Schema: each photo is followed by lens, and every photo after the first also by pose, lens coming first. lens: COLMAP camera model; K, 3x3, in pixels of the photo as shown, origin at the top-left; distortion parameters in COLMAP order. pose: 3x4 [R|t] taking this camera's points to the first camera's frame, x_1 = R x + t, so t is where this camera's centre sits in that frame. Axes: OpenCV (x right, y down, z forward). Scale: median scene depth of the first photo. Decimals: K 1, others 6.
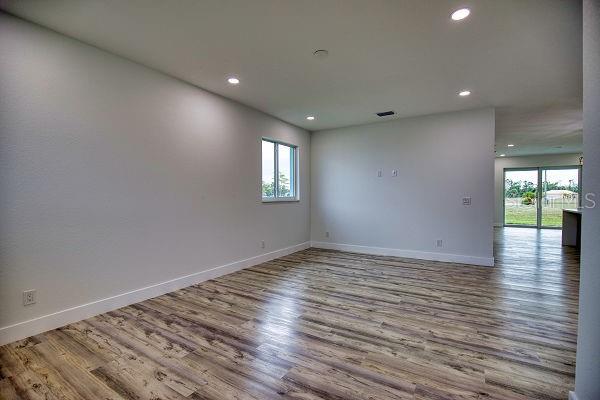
lens RADIAL K [[276.6, 0, 298.4], [0, 276.6, 200.3], [0, 0, 1]] dist [-0.021822, 0.001951]
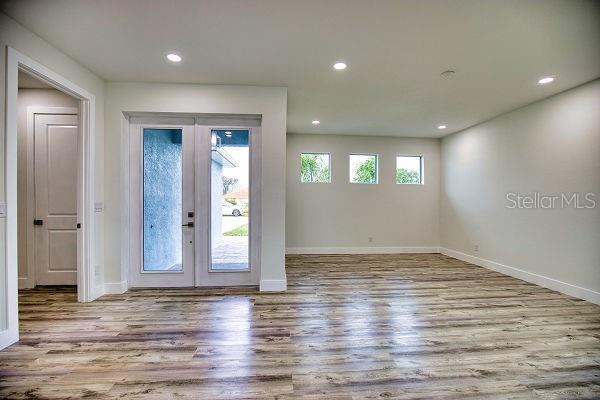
lens RADIAL K [[276.6, 0, 300.2], [0, 276.6, 202.0], [0, 0, 1]] dist [-0.021822, 0.001951]
pose [[-0.807633, -0.008379, -0.589627, 1.052955], [-0.019840, 0.999719, 0.012970, -0.013013], [0.589352, 0.022174, -0.807572, 1.355263]]
